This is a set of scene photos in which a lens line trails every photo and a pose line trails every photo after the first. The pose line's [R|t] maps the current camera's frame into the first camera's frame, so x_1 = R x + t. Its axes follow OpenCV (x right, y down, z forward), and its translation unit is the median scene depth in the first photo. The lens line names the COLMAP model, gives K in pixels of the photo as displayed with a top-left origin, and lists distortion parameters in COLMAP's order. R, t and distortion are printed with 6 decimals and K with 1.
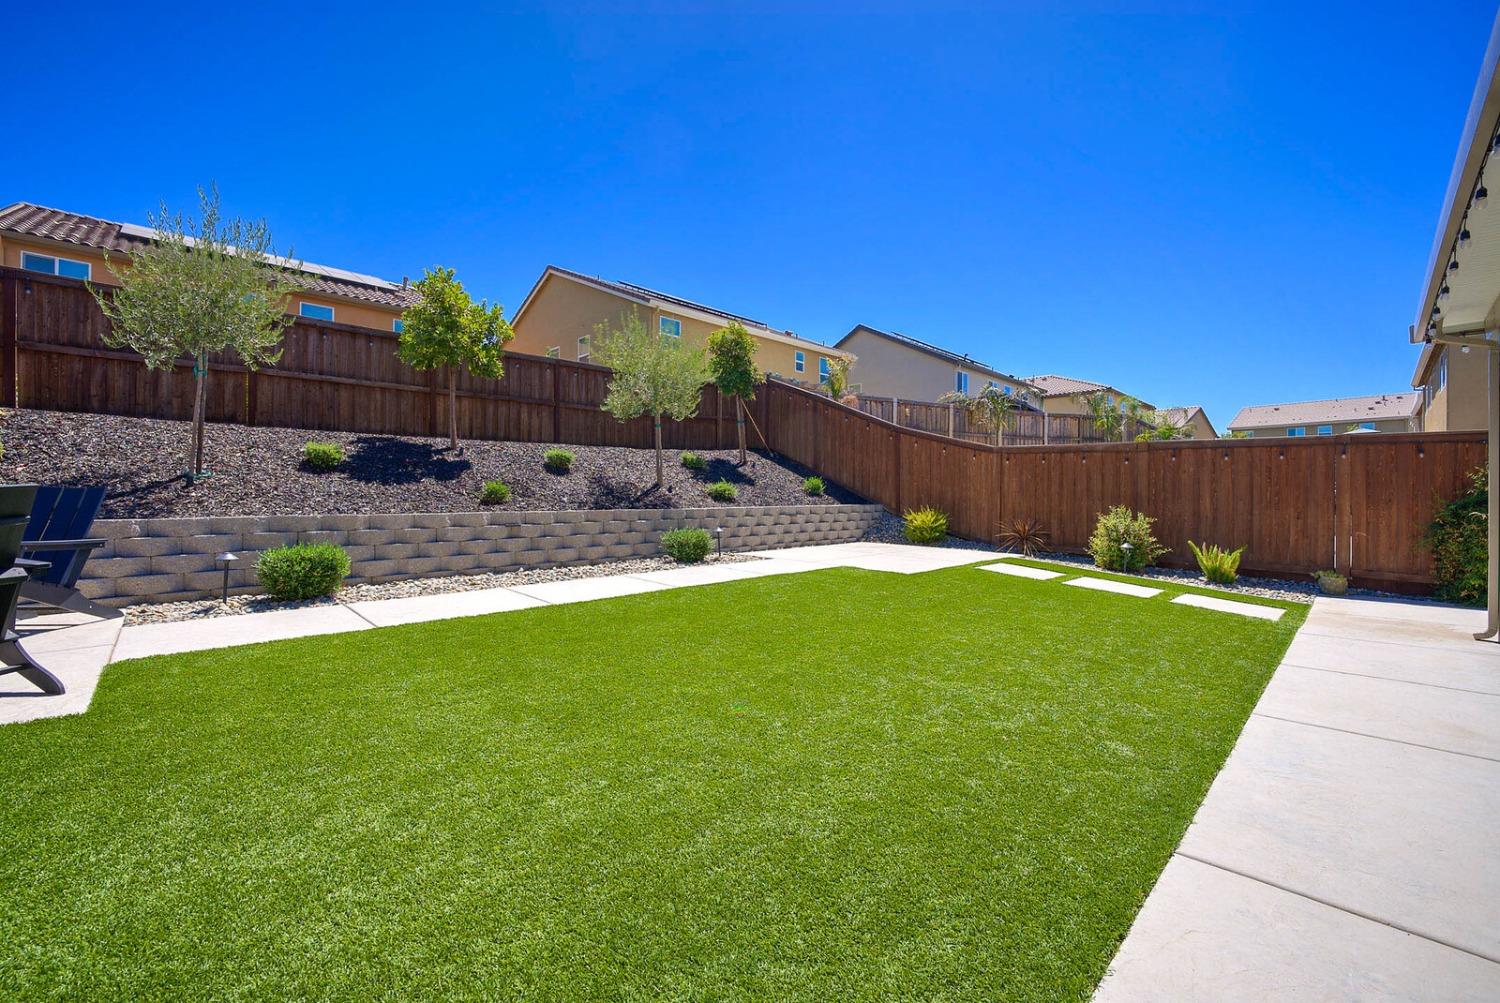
lens RADIAL K [[606.6, 0, 754.9], [0, 606.6, 496.2], [0, 0, 1]] dist [-0.006043, -0.003265]
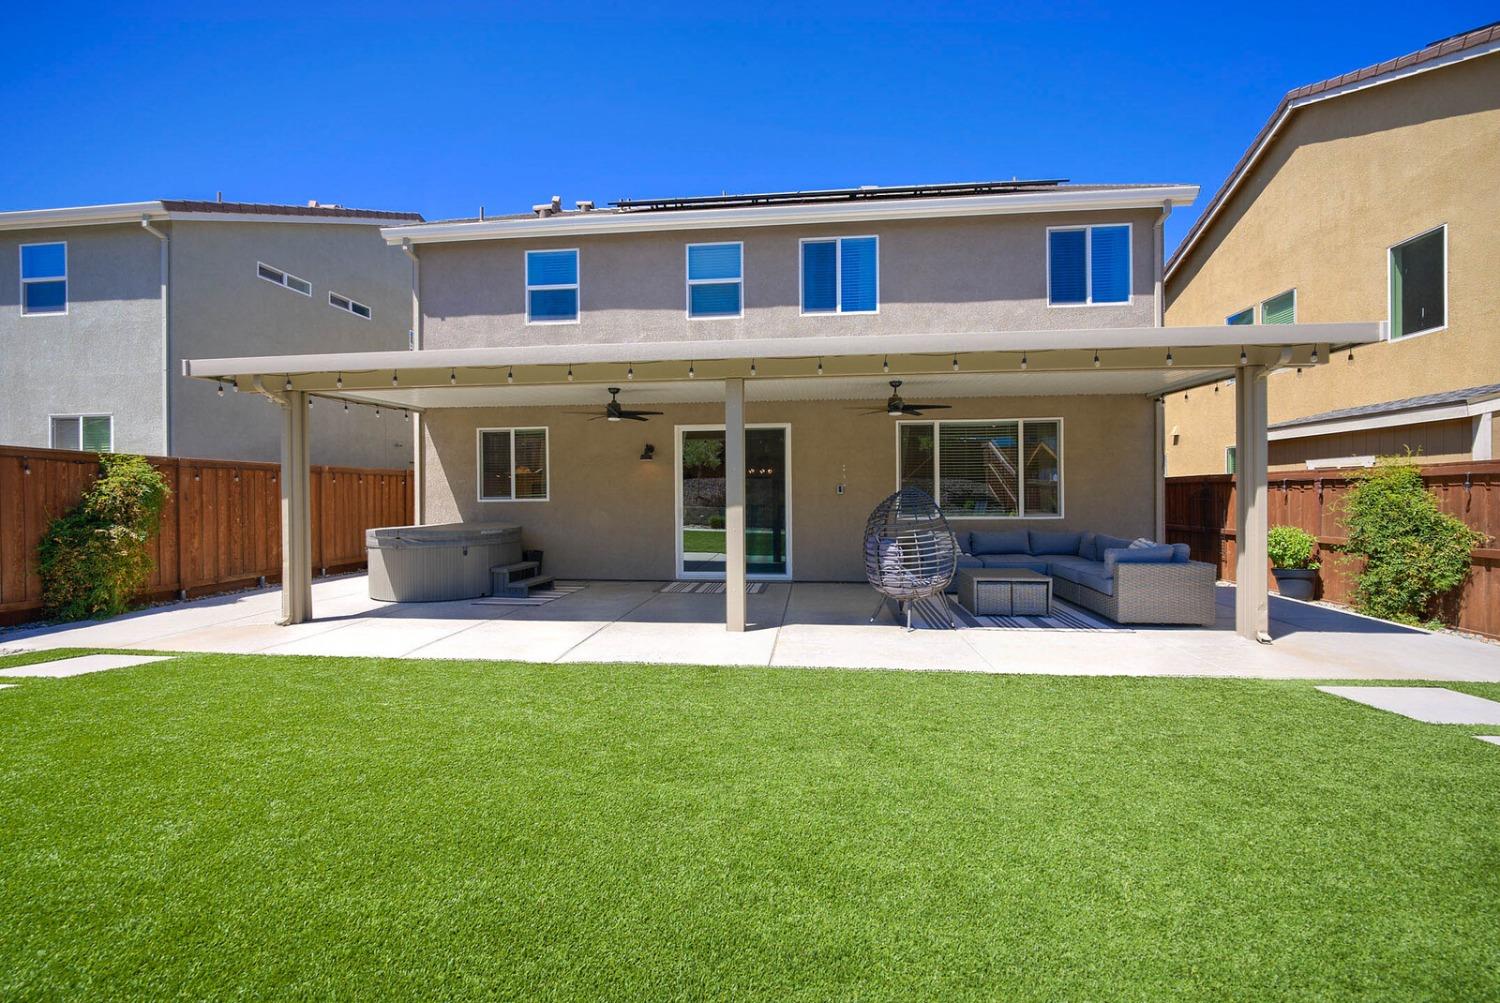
lens RADIAL K [[606.6, 0, 754.9], [0, 606.6, 496.2], [0, 0, 1]] dist [-0.006043, -0.003265]
pose [[-0.638864, -0.004697, 0.769305, -0.227779], [0.001769, 0.999970, 0.007575, -0.025671], [-0.769317, 0.006200, -0.638837, 0.518319]]
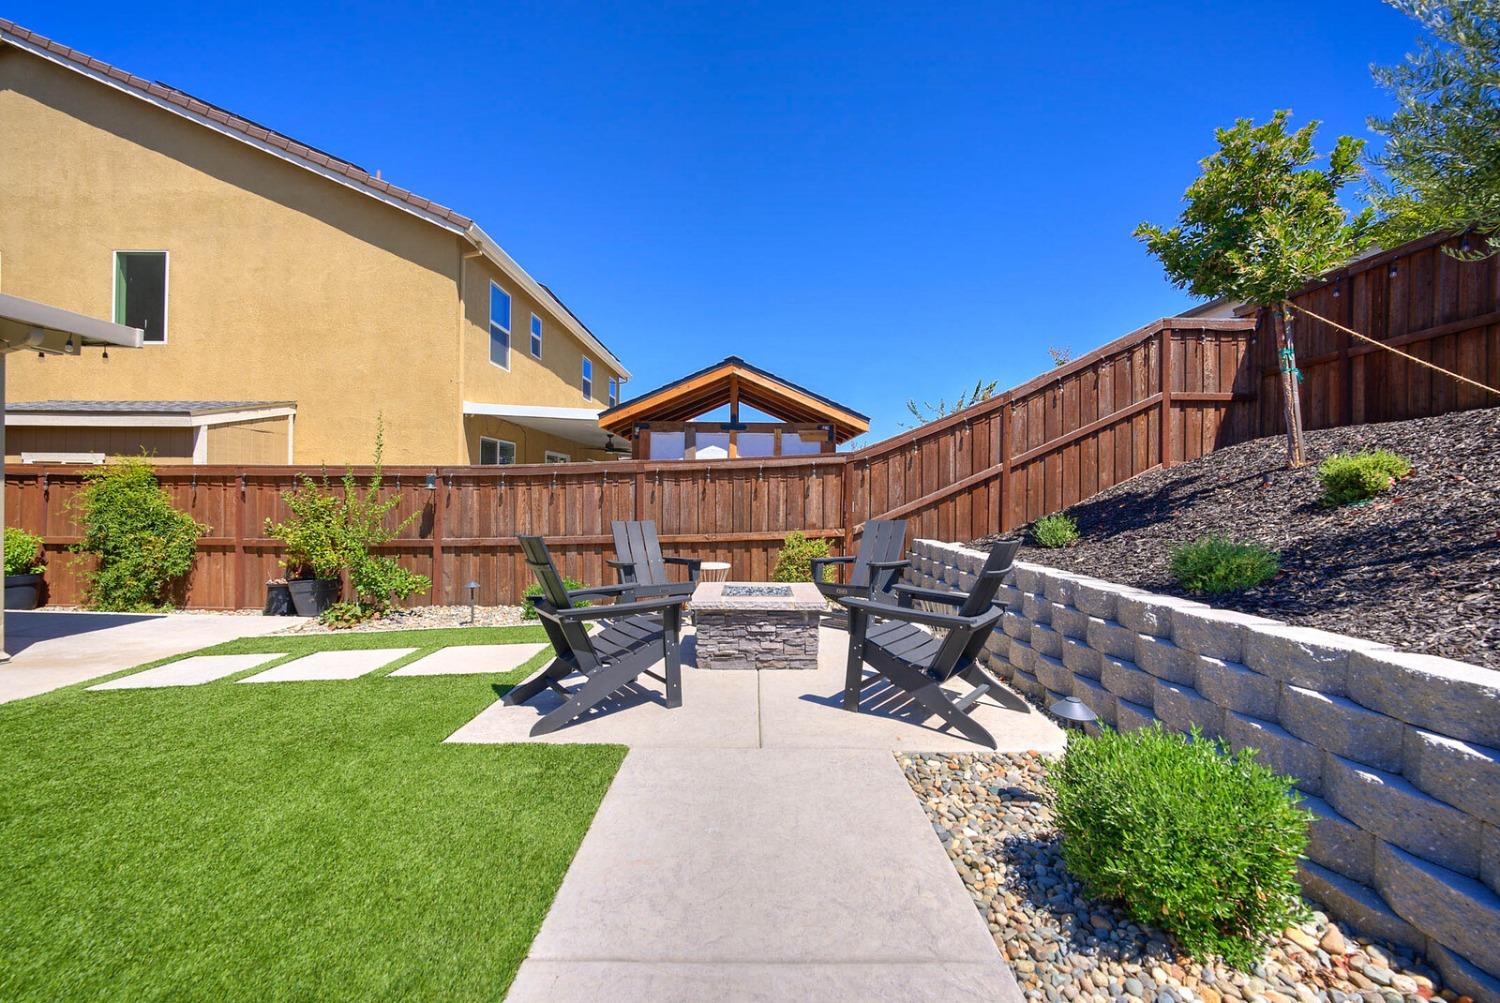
lens RADIAL K [[606.6, 0, 754.9], [0, 606.6, 496.2], [0, 0, 1]] dist [-0.006043, -0.003265]
pose [[-0.703136, -0.013189, -0.710933, -0.184028], [-0.015614, 0.999873, -0.003107, -0.025639], [0.710884, 0.008916, -0.703253, 0.559998]]
